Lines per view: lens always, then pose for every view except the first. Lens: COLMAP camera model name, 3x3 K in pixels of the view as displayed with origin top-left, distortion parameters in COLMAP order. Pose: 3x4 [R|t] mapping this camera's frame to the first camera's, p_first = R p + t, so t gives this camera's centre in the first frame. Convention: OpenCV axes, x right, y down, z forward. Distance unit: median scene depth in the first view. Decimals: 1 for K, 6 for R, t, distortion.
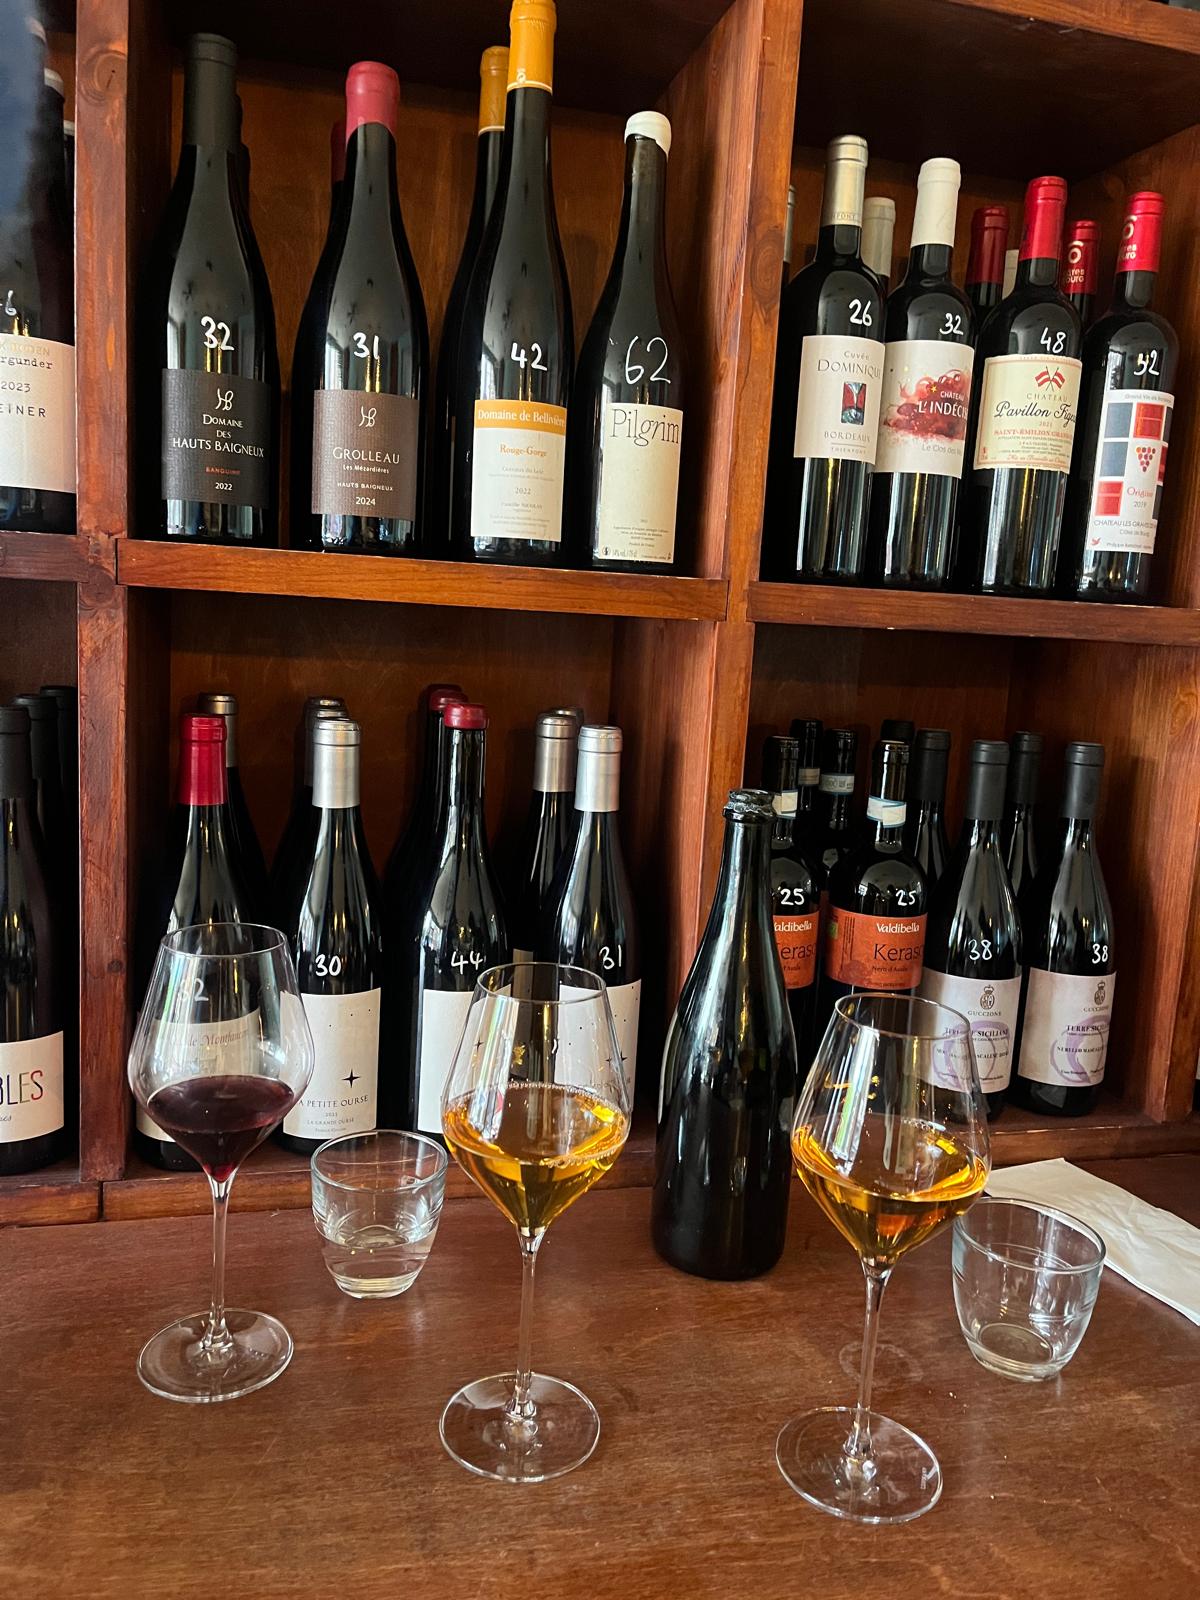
lens RADIAL K [[1182.1, 0, 600.0], [0, 1182.1, 800.0], [0, 0, 1]] dist [0.078812, -0.107223]
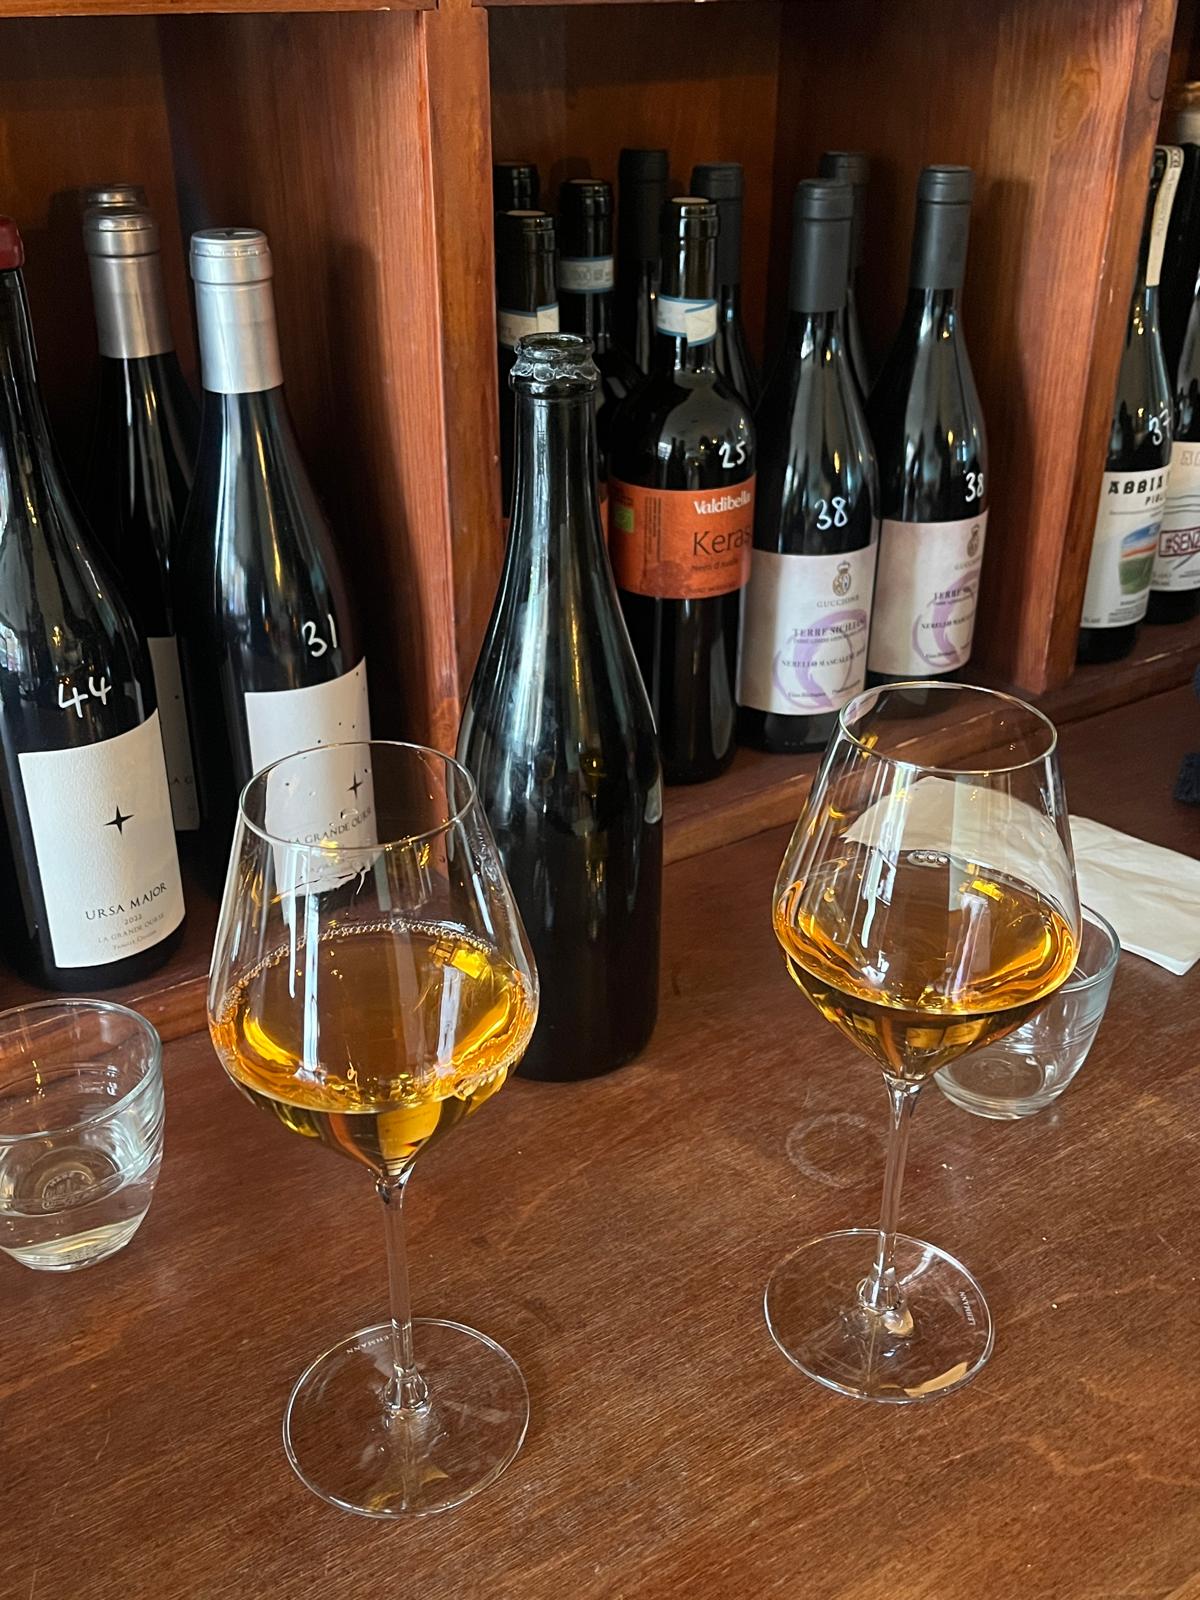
lens RADIAL K [[1594.7, 0, 600.0], [0, 1594.7, 800.0], [0, 0, 1]] dist [0.041818, -0.030948]
pose [[0.939837, -0.208893, 0.270315, -0.085339], [0.107056, 0.931502, 0.347625, -0.052662], [-0.324416, -0.297772, 0.897823, 0.175991]]
